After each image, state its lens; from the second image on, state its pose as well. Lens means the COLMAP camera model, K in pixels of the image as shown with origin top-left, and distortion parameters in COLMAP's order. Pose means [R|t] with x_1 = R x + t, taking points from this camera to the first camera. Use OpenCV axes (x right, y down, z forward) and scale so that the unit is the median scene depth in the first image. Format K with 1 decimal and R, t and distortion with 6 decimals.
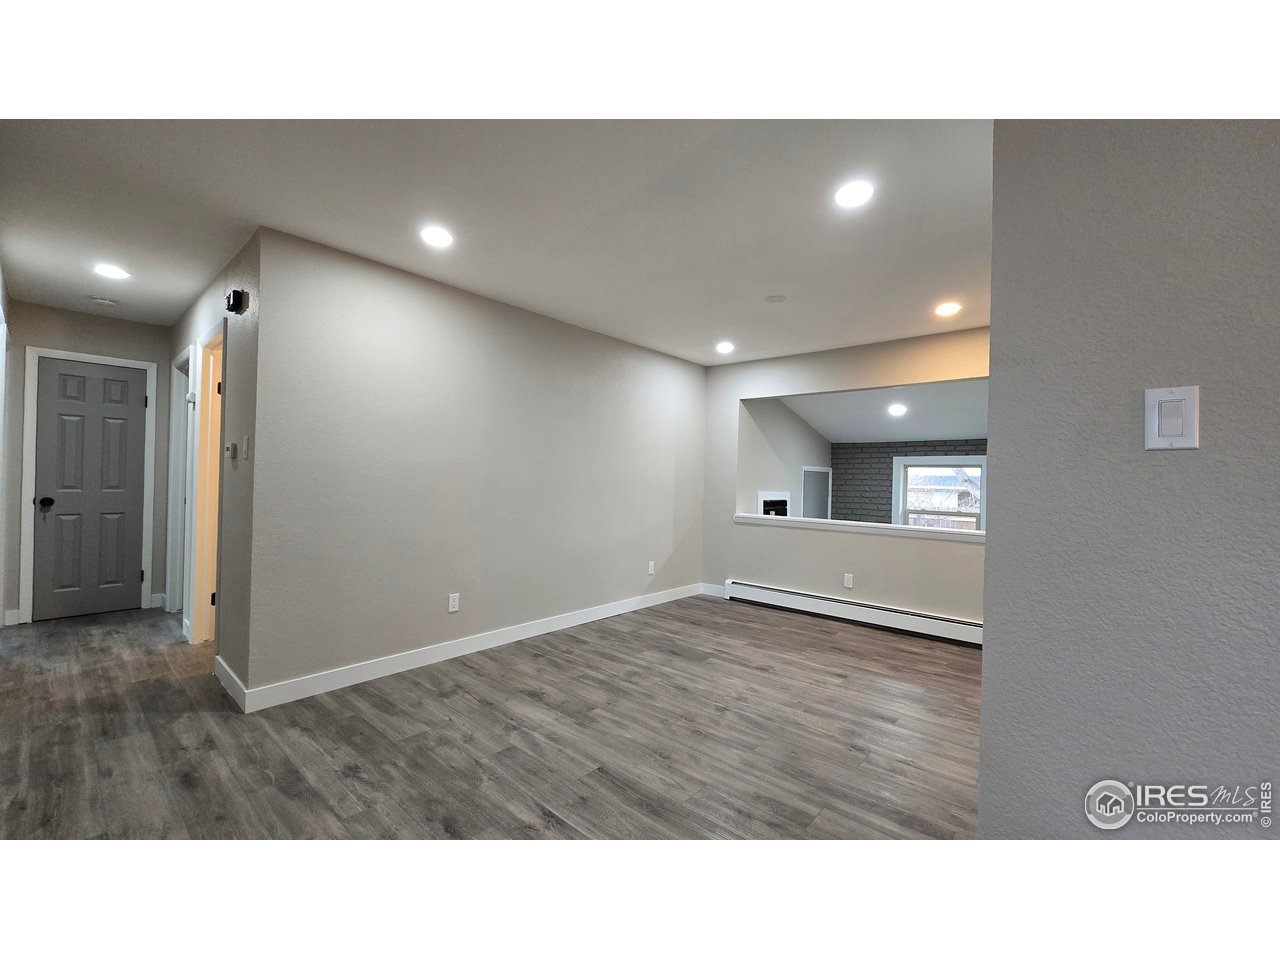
lens RADIAL K [[521.0, 0, 640.8], [0, 521.0, 474.7], [0, 0, 1]] dist [-0.003907, 0.001260]
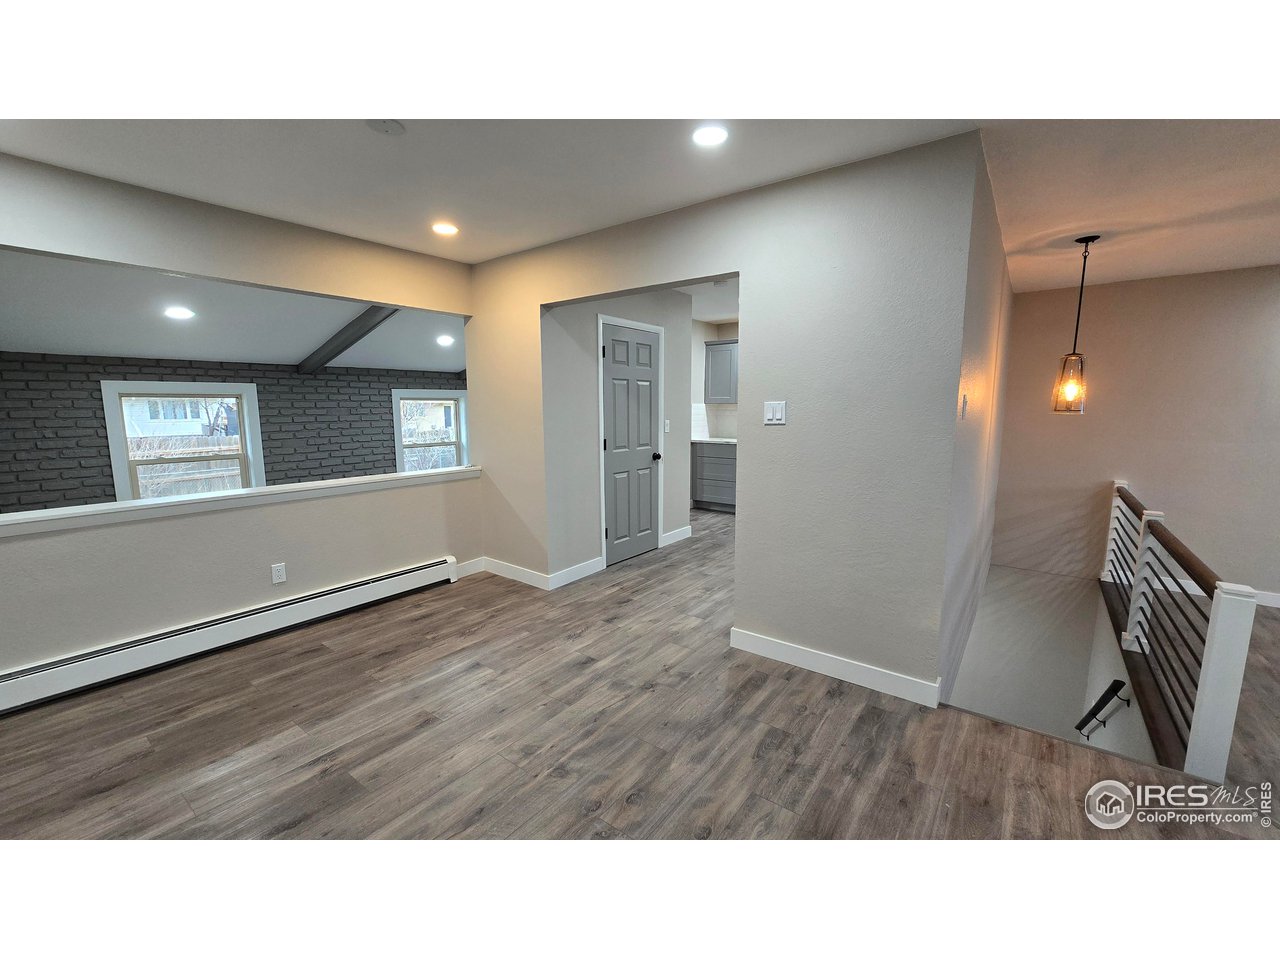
lens RADIAL K [[521.0, 0, 646.8], [0, 521.0, 474.5], [0, 0, 1]] dist [-0.003907, 0.001260]
pose [[-0.078515, -0.154493, 0.984869, -0.425387], [-0.006815, 0.987979, 0.154437, -0.049122], [-0.996890, 0.005414, -0.078624, 0.821073]]
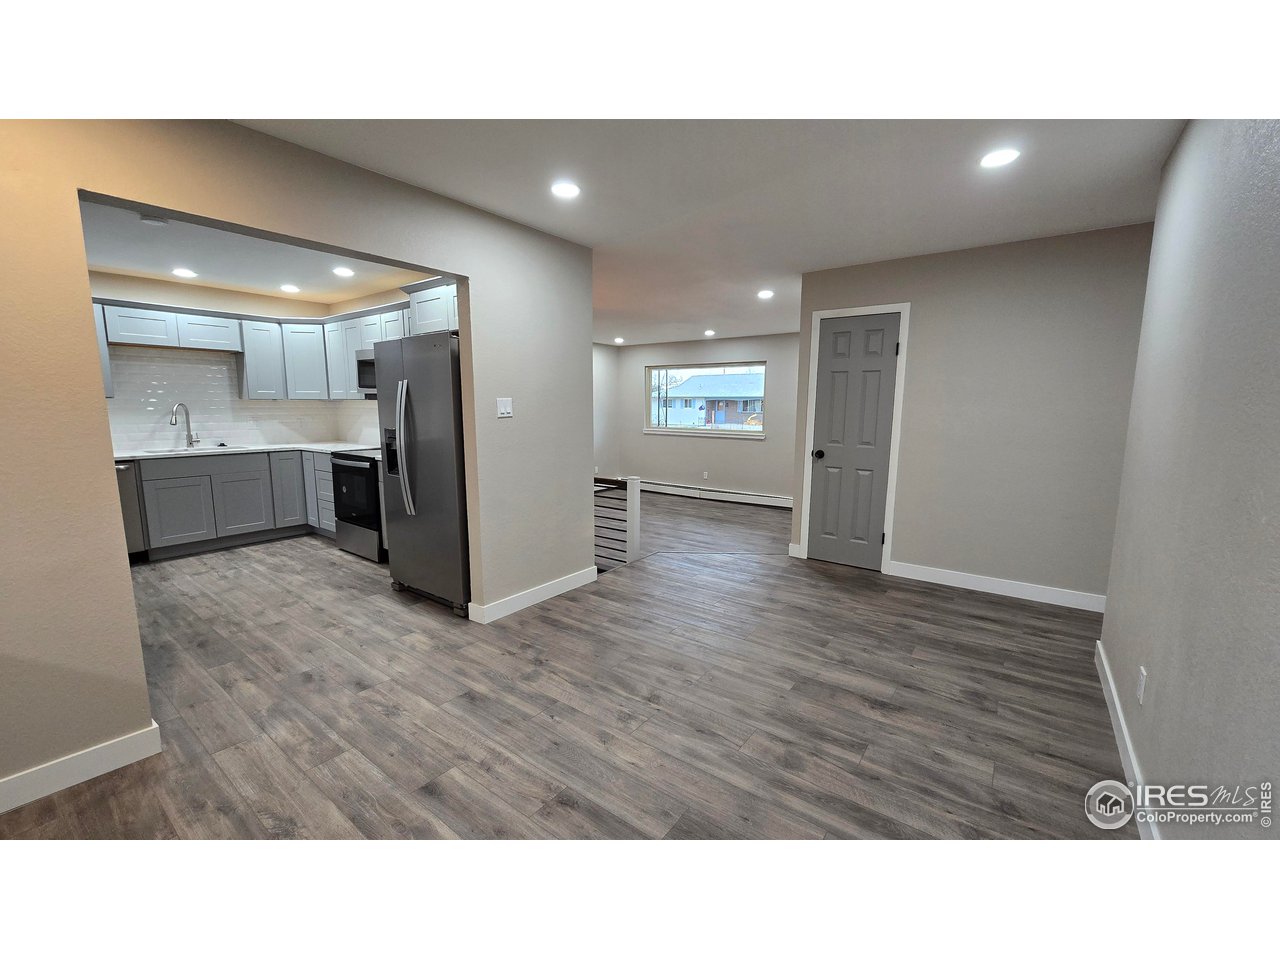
lens RADIAL K [[521.0, 0, 639.6], [0, 521.0, 478.2], [0, 0, 1]] dist [-0.003907, 0.001260]
pose [[-0.996963, -0.016368, -0.076134, 0.218375], [-0.026515, 0.990592, 0.134254, -0.025587], [0.073220, 0.135865, -0.988018, 1.582957]]
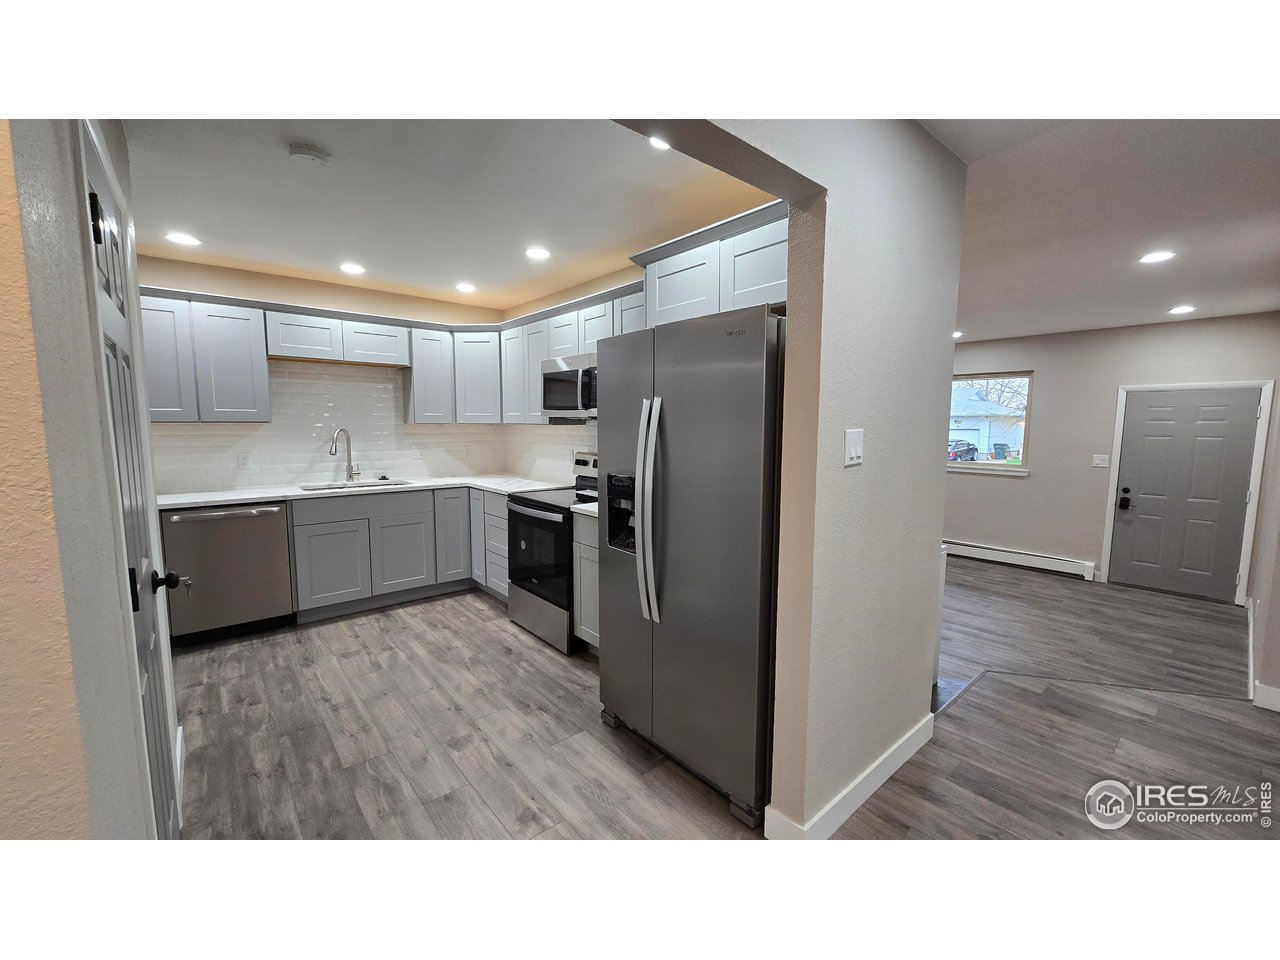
lens RADIAL K [[521.0, 0, 642.9], [0, 521.0, 477.9], [0, 0, 1]] dist [-0.003907, 0.001260]
pose [[-0.989435, -0.043504, 0.138297, 0.542822], [-0.029211, 0.994174, 0.103750, -0.036683], [-0.142005, 0.098614, -0.984942, 1.104152]]
